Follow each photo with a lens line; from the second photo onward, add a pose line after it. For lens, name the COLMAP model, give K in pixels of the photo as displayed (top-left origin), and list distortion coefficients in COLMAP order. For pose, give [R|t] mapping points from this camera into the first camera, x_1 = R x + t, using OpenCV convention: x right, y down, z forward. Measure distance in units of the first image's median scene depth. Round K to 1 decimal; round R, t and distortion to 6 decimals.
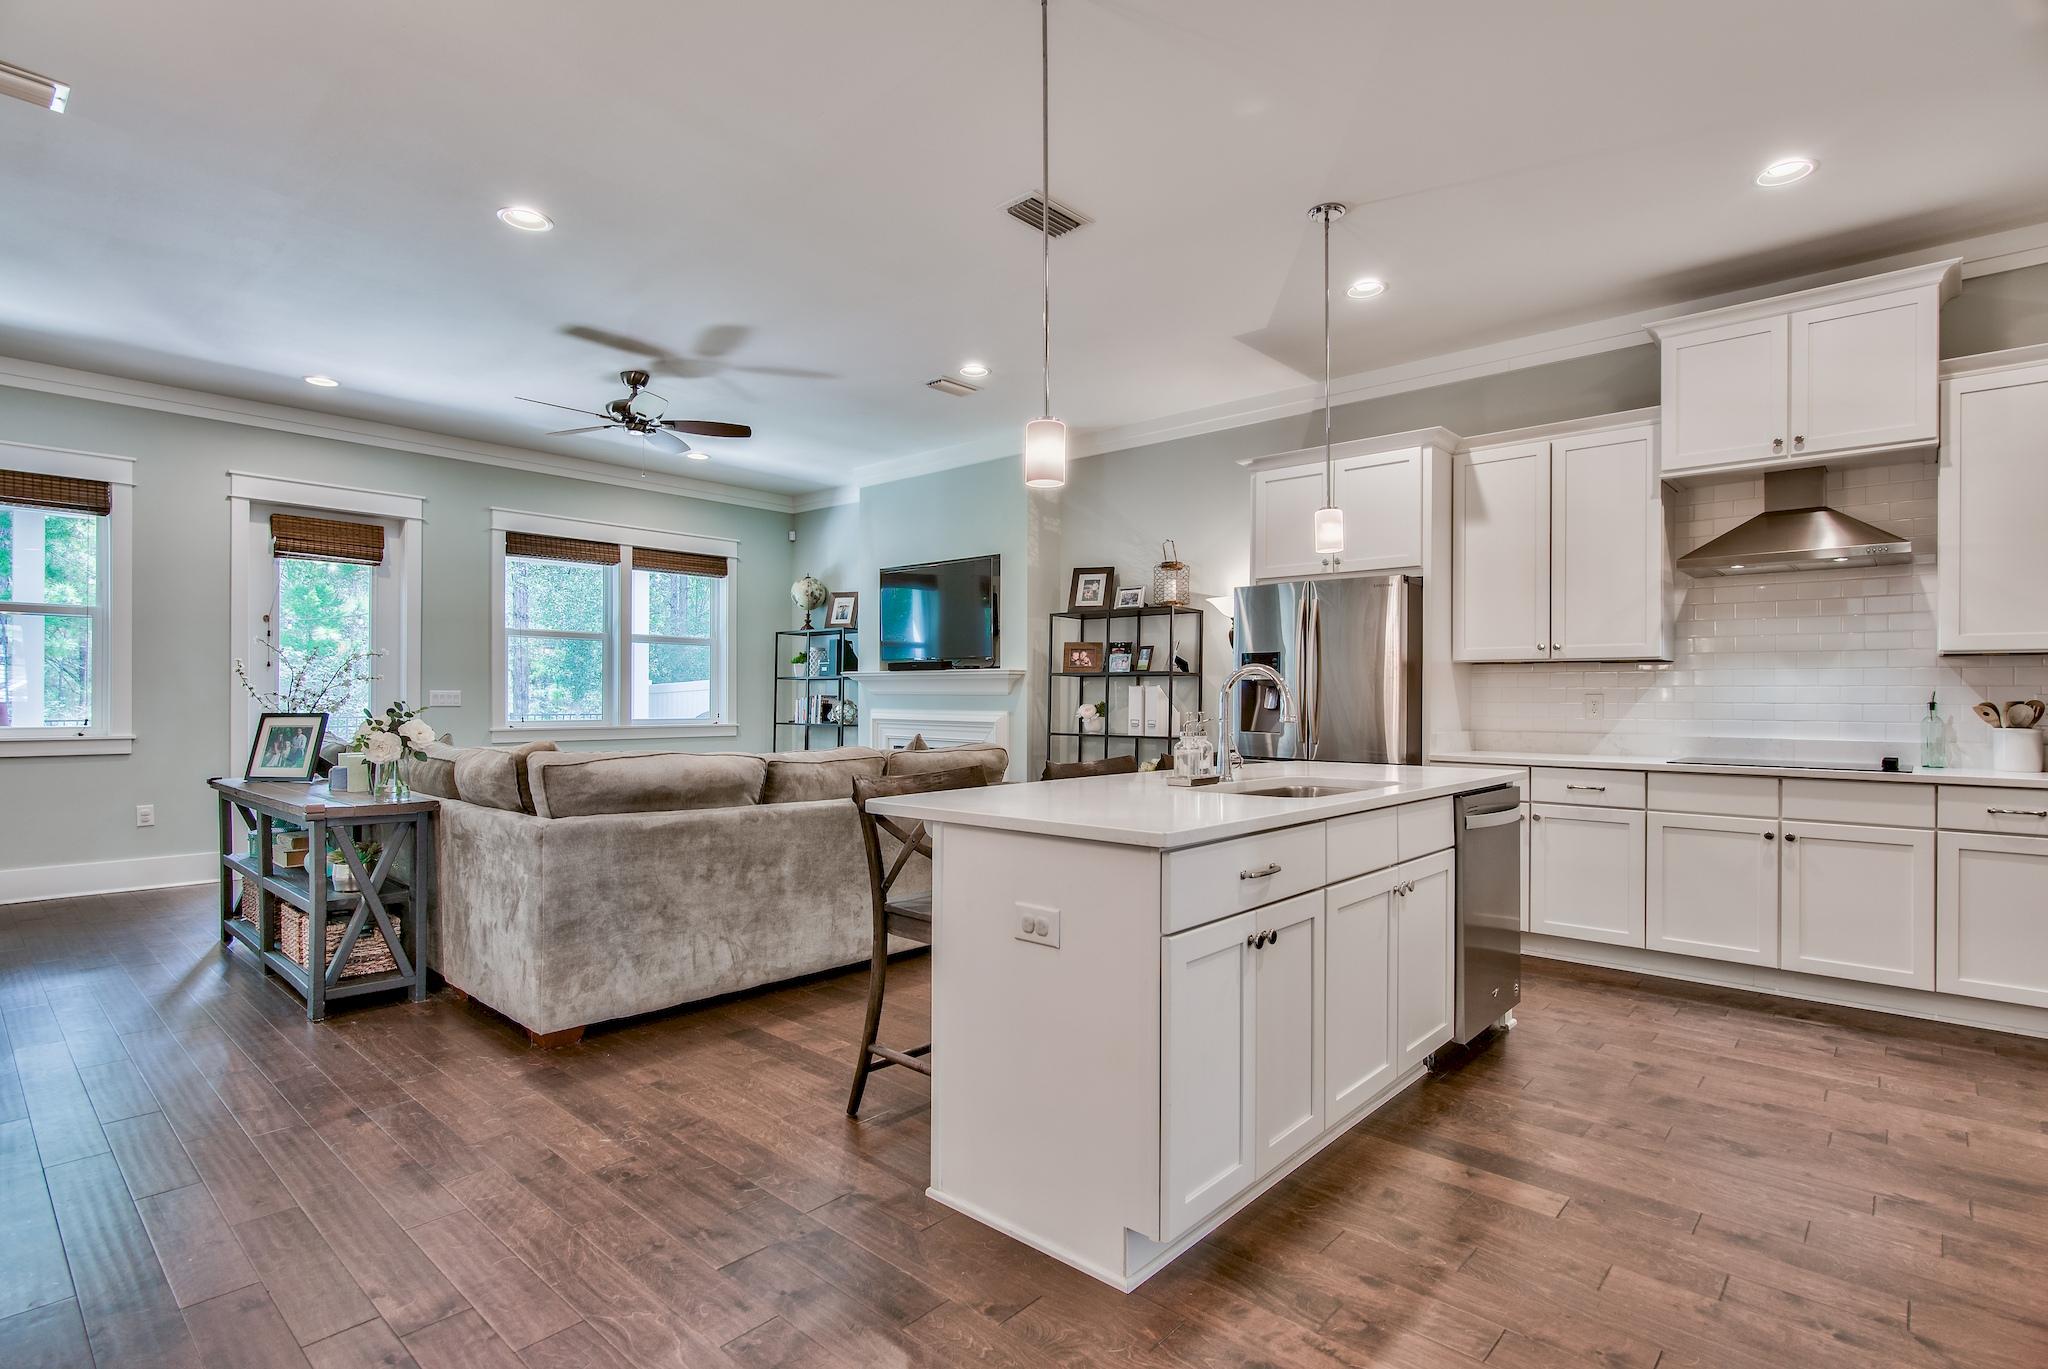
lens RADIAL K [[1009.5, 0, 1020.3], [0, 1009.5, 701.2], [0, 0, 1]] dist [-0.000594, -0.000037]
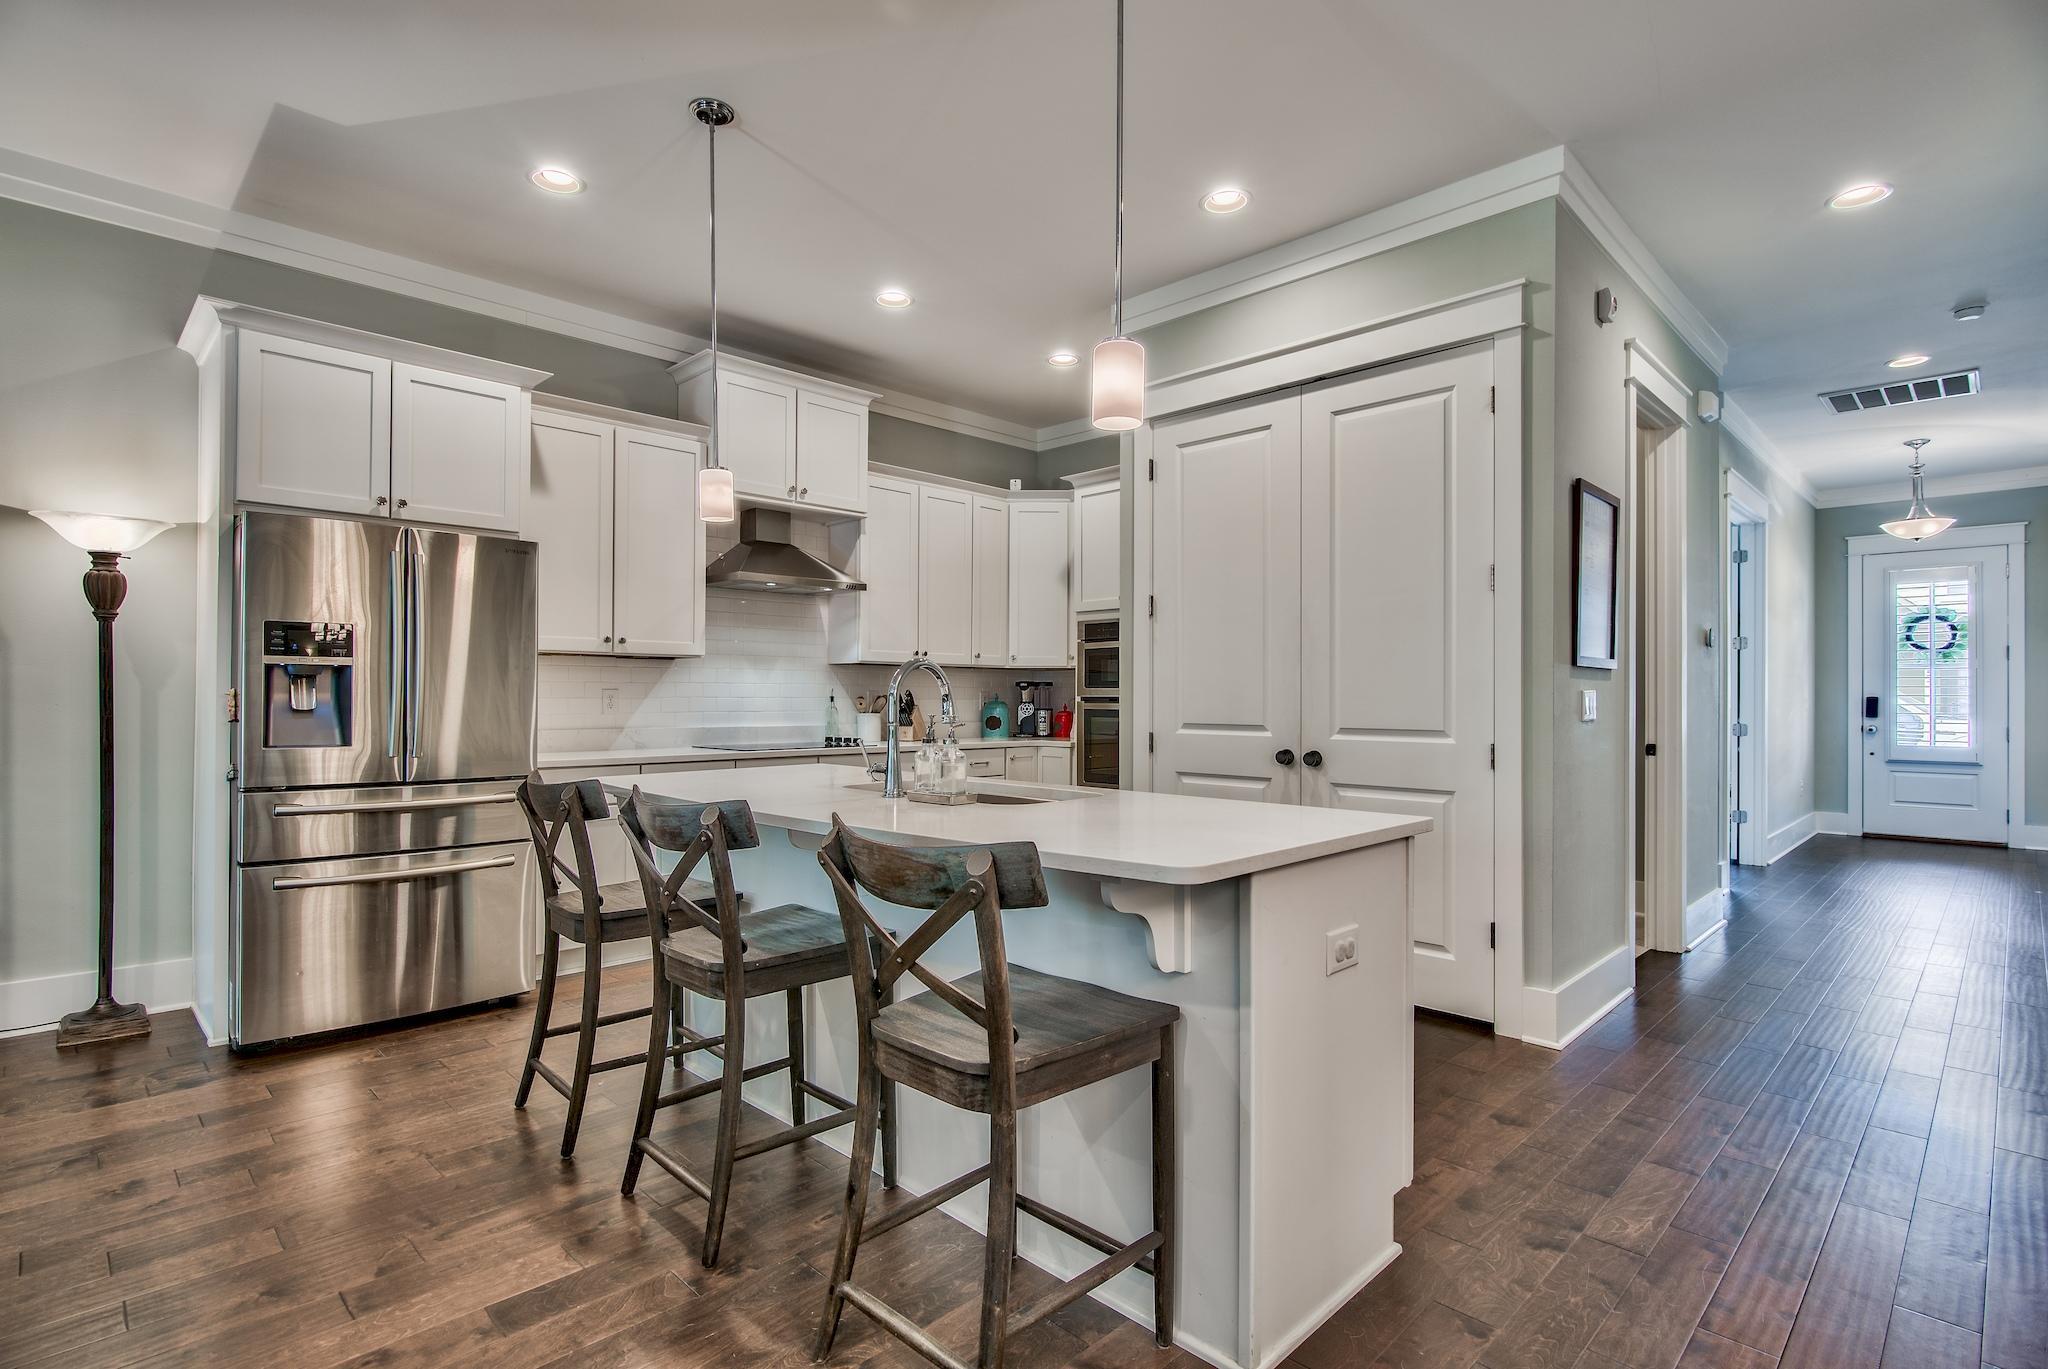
lens RADIAL K [[986.2, 0, 1016.8], [0, 986.2, 682.6], [0, 0, 1]] dist [0.000878, -0.000142]
pose [[0.054860, 0.007387, 0.998467, -0.422083], [-0.002049, 0.999971, -0.007285, -0.007945], [-0.998492, -0.001646, 0.054874, 0.611585]]
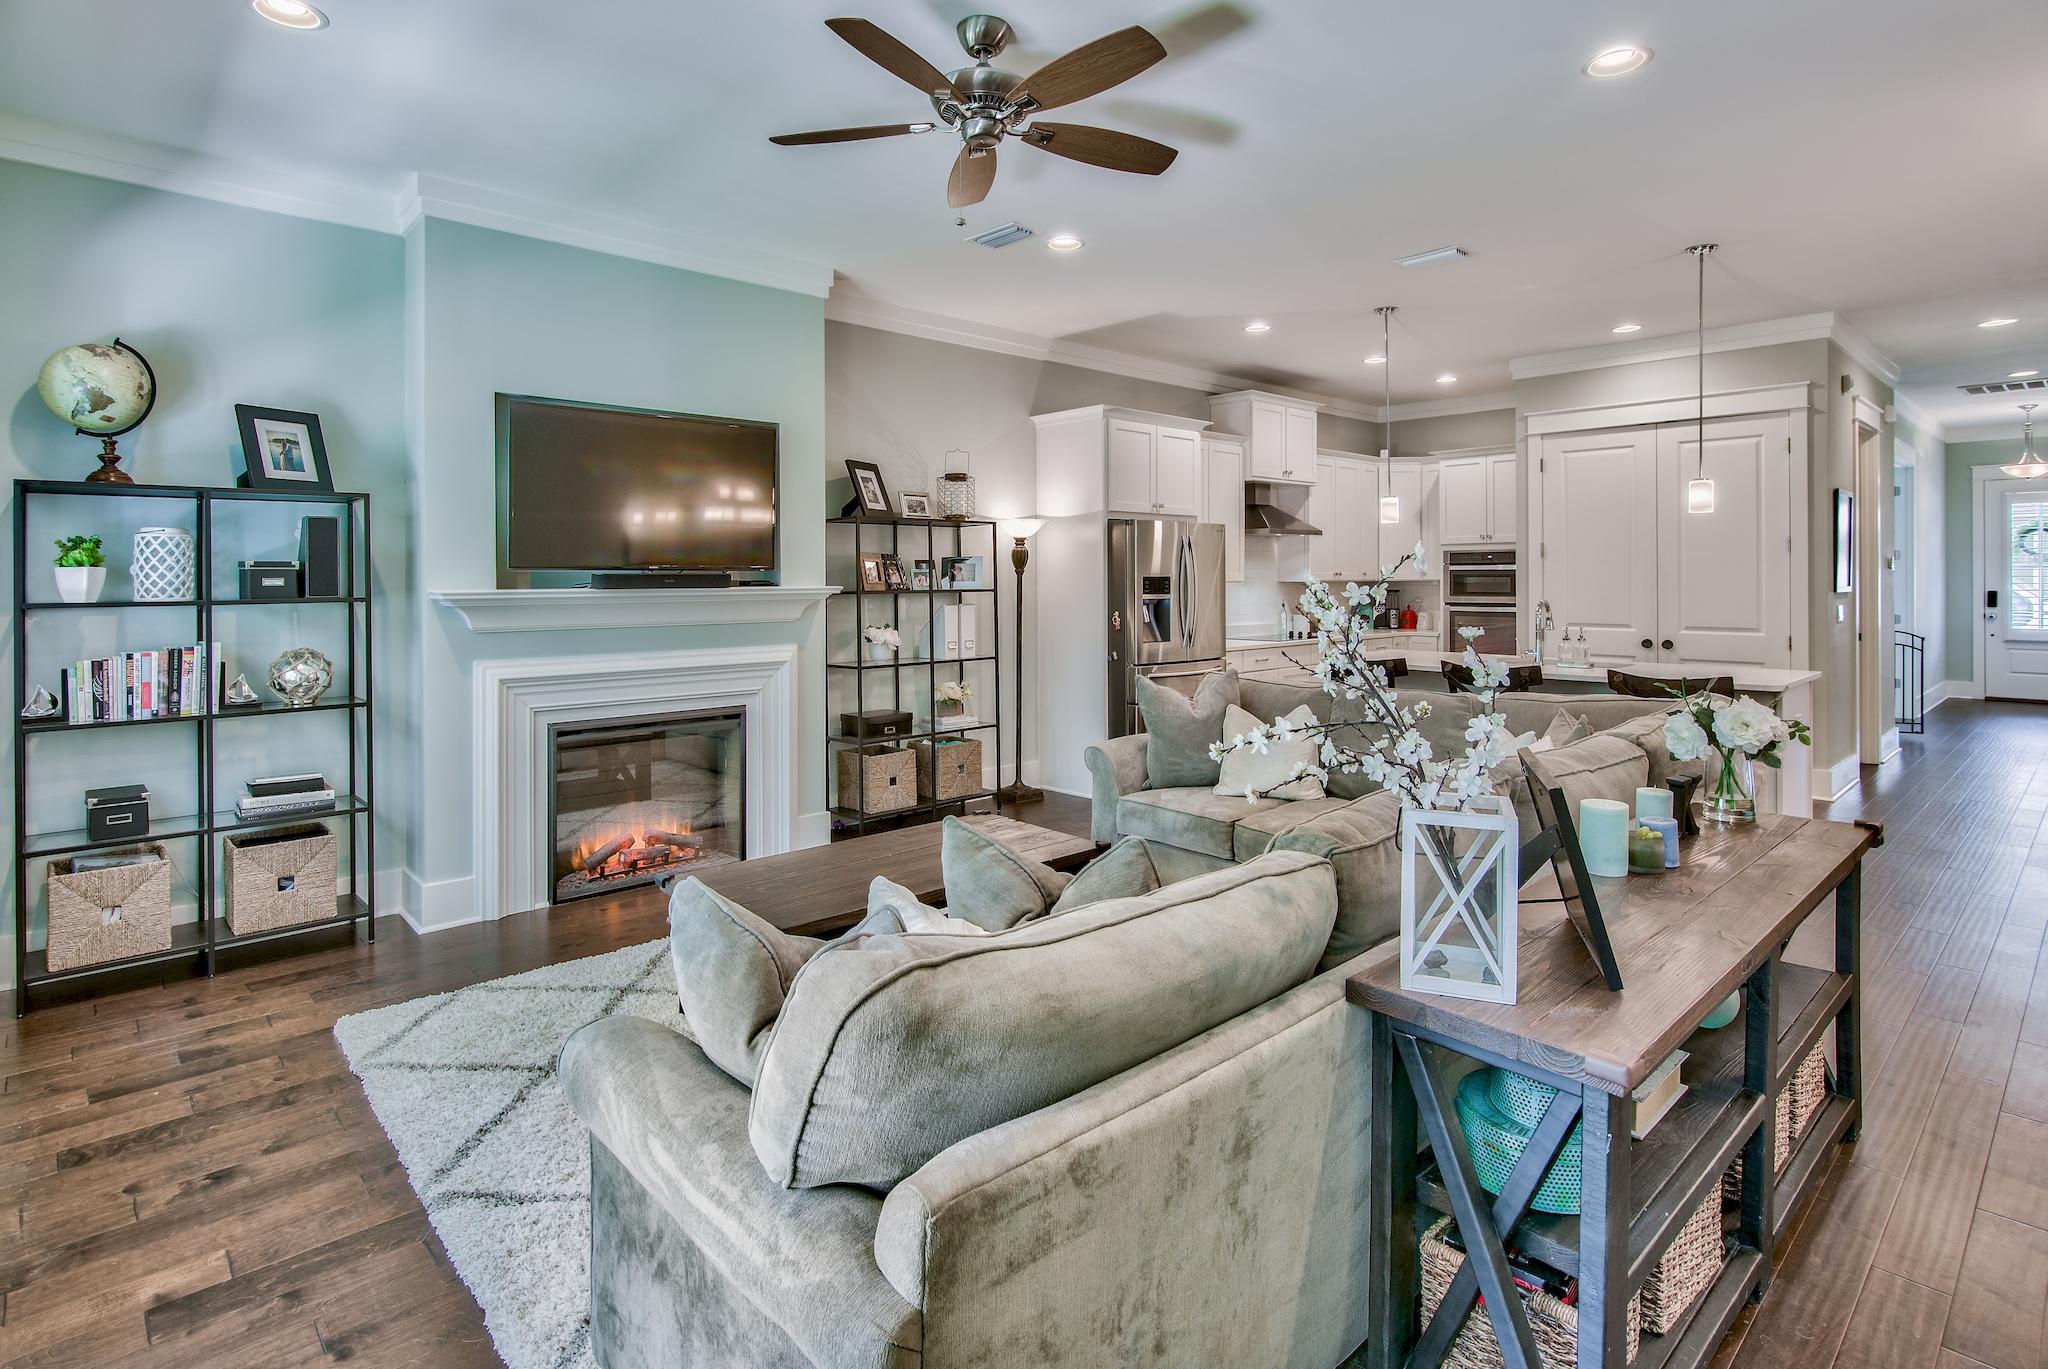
lens RADIAL K [[1027.4, 0, 1034.3], [0, 1027.4, 569.0], [0, 0, 1]] dist [0.001128, -0.000615]
pose [[0.082335, -0.000986, 0.996604, -1.172225], [0.006247, 0.999980, 0.000473, -0.068878], [-0.996585, 0.006187, 0.082339, 1.230378]]
